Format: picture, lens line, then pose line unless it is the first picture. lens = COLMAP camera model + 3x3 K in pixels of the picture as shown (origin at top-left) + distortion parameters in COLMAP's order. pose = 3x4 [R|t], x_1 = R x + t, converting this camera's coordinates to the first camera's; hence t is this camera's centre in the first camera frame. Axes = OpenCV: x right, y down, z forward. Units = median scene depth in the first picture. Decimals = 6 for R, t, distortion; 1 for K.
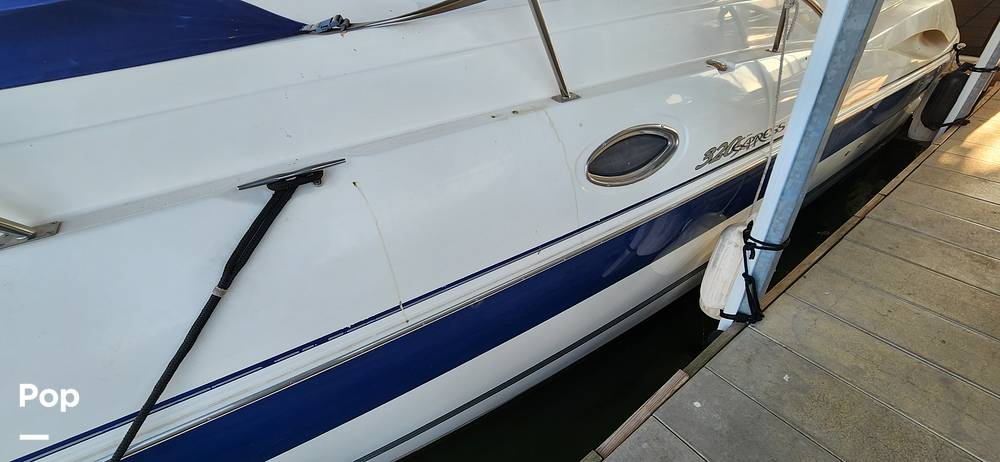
lens RADIAL K [[400.1, 0, 500.0], [0, 400.1, 231.0], [0, 0, 1]] dist [-0.001710, -0.000519]
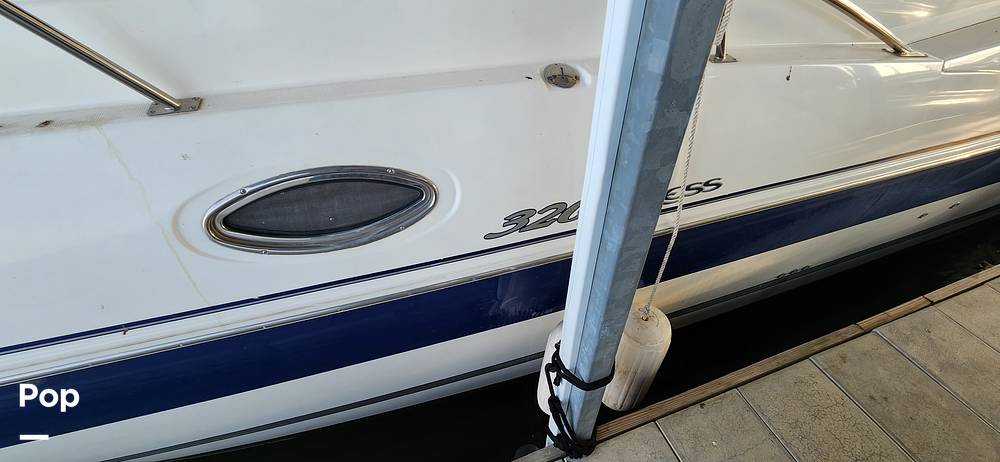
lens RADIAL K [[409.1, 0, 502.0], [0, 409.1, 235.5], [0, 0, 1]] dist [0.001227, 0.000165]
pose [[0.960328, 0.221658, -0.169227, 0.540320], [-0.195610, 0.967911, 0.157749, -0.231465], [0.198763, -0.118389, 0.972871, 0.317765]]
